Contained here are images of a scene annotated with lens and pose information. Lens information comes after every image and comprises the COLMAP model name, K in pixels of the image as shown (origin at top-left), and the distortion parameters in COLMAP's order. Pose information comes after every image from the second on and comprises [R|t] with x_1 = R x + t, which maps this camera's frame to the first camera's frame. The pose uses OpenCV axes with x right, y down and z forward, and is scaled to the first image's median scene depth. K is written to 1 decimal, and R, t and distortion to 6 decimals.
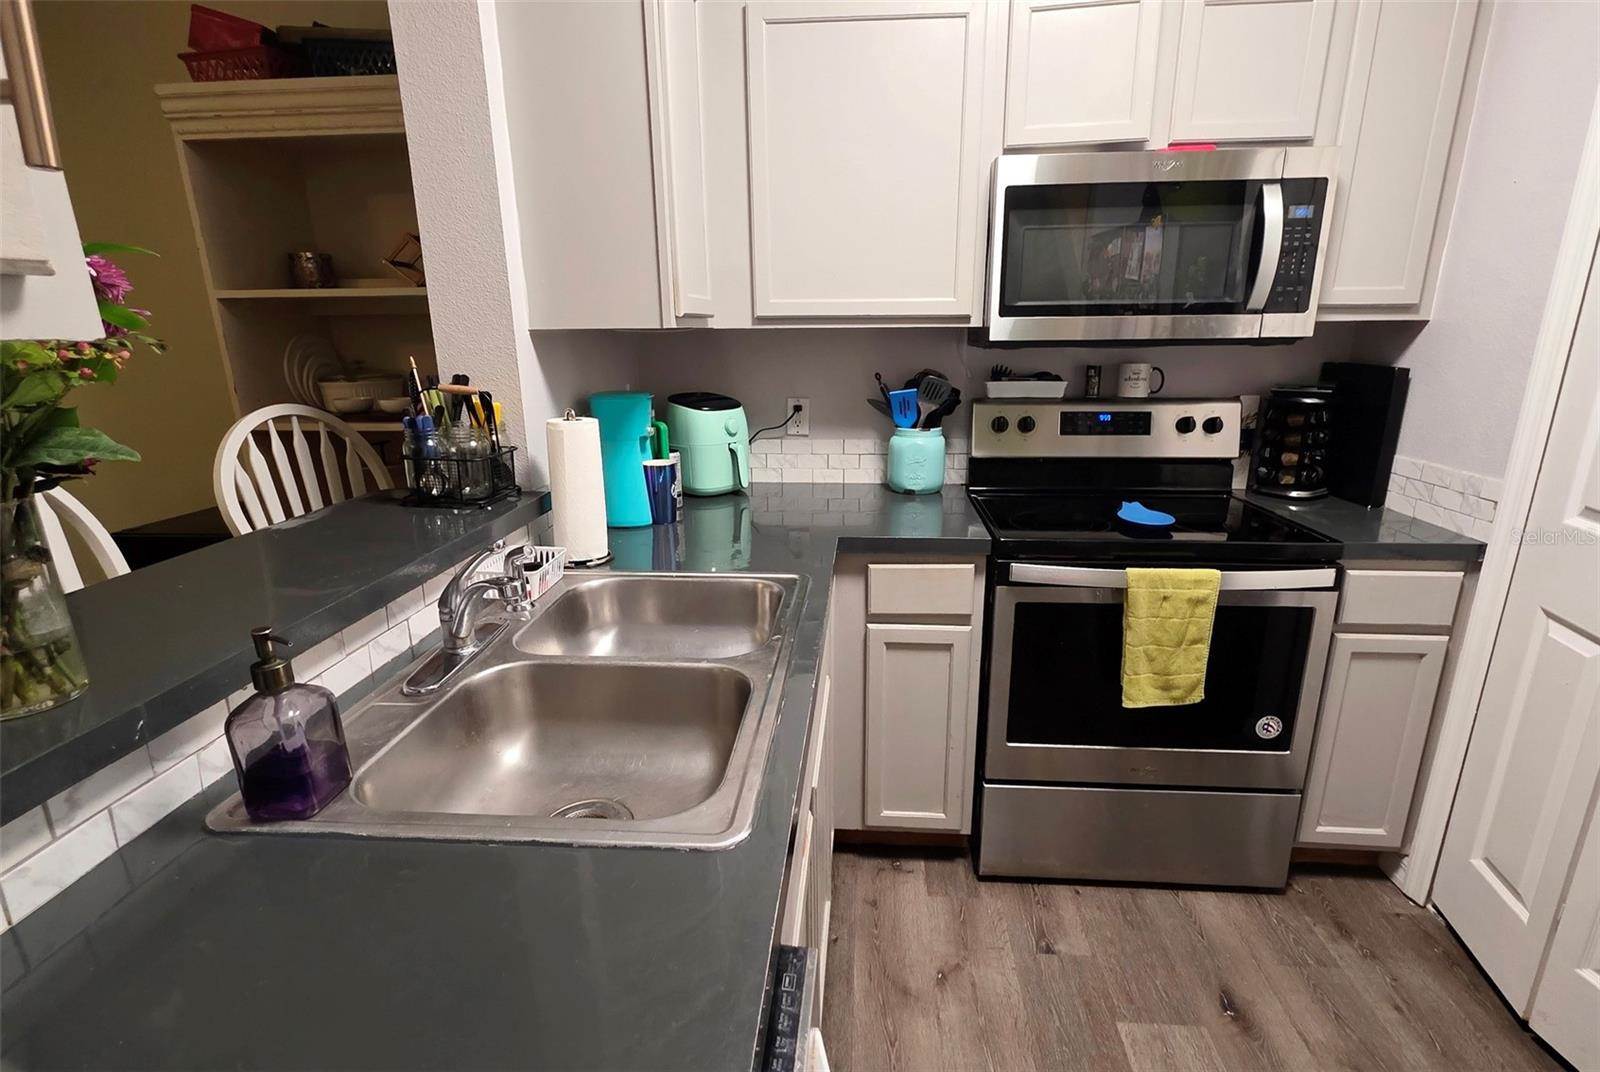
lens RADIAL K [[758.1, 0, 808.2], [0, 758.1, 537.5], [0, 0, 1]] dist [-0.004485, 0.000642]
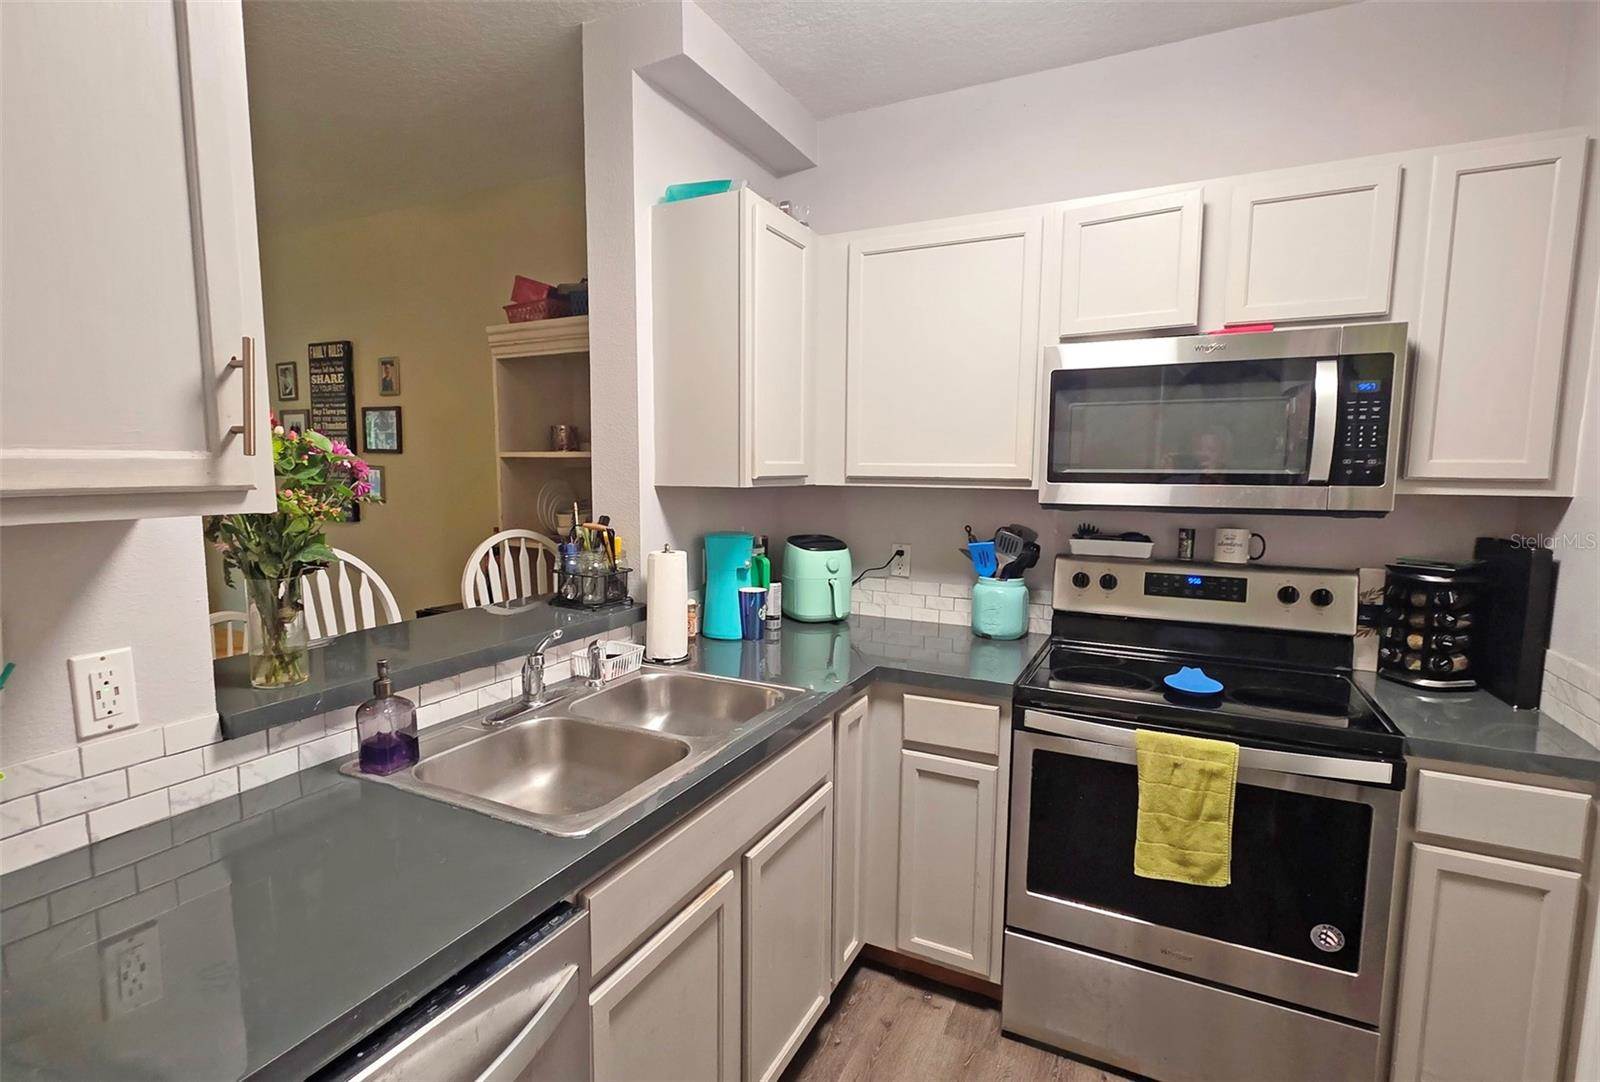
lens RADIAL K [[769.1, 0, 789.1], [0, 769.1, 543.8], [0, 0, 1]] dist [-0.001203, -0.001312]
pose [[0.919806, 0.054924, -0.388511, 0.353251], [-0.118614, 0.982750, -0.141888, -0.001833], [0.374016, 0.176592, 0.910454, -0.140534]]
